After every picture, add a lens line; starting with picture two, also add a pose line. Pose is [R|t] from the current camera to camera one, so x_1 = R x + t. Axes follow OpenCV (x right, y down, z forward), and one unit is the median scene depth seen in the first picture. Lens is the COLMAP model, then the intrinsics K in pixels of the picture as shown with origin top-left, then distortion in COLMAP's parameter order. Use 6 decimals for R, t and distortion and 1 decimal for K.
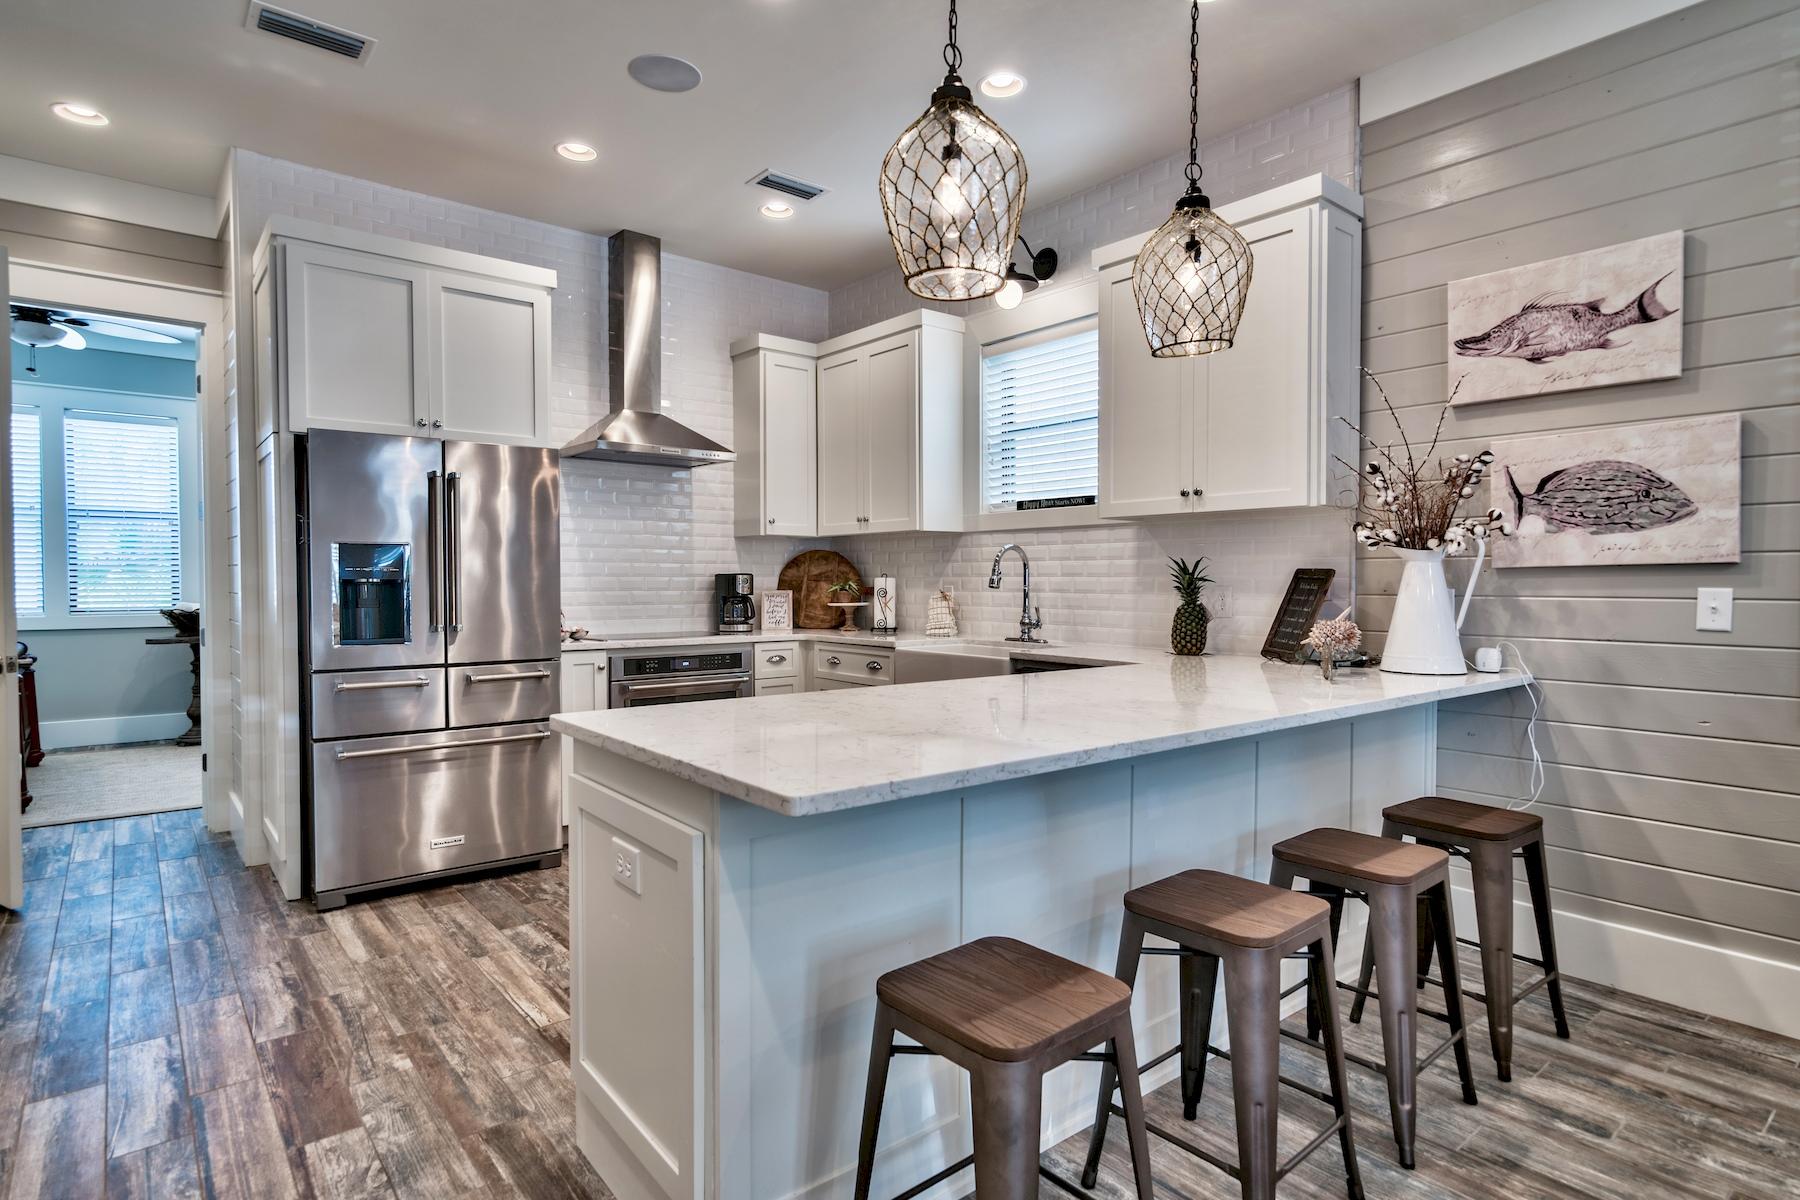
lens RADIAL K [[935.9, 0, 873.0], [0, 935.9, 602.7], [0, 0, 1]] dist [0.001178, 0.000123]
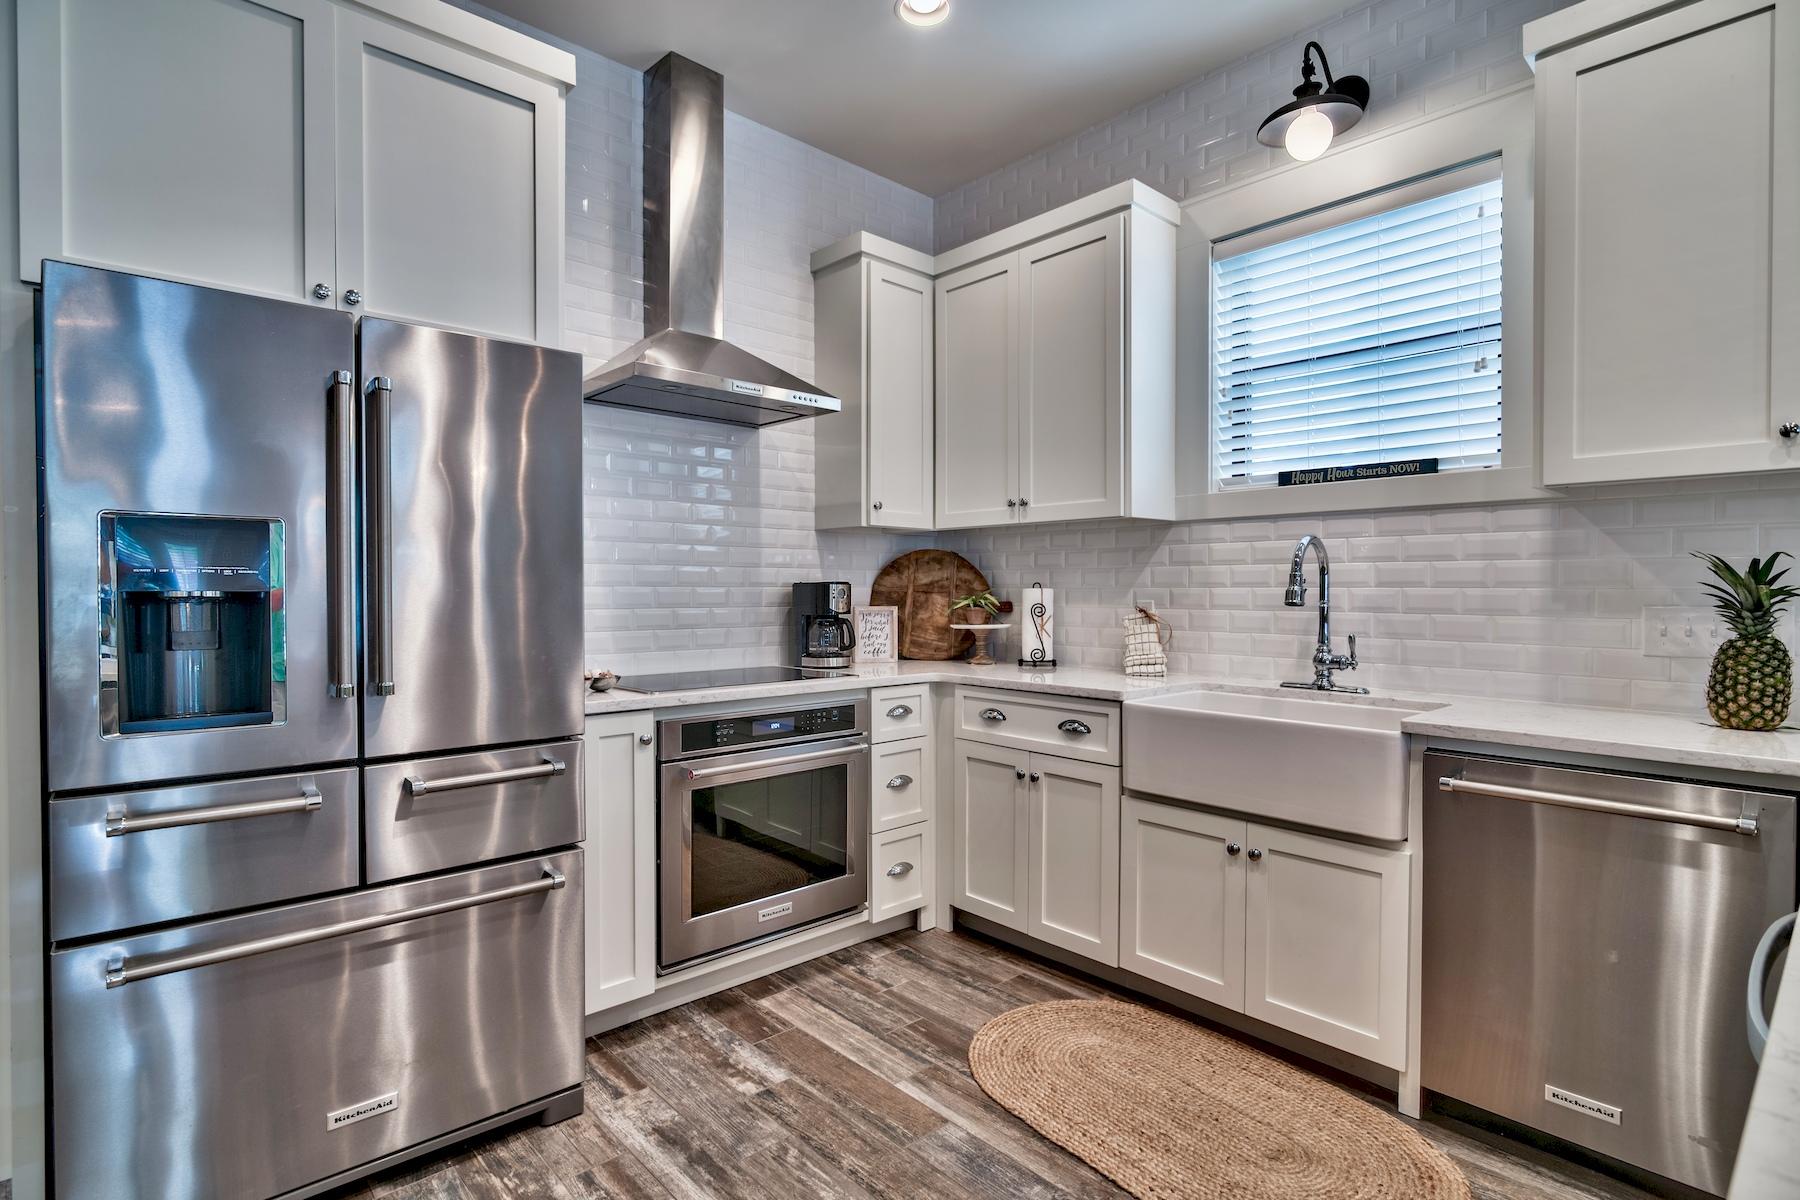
lens RADIAL K [[888.8, 0, 887.8], [0, 888.8, 597.8], [0, 0, 1]] dist [-0.004431, -0.000330]
pose [[0.998243, -0.000162, 0.059246, -0.146451], [0.001068, 0.999883, -0.015265, -0.010331], [-0.059237, 0.015301, 0.998127, 0.368011]]
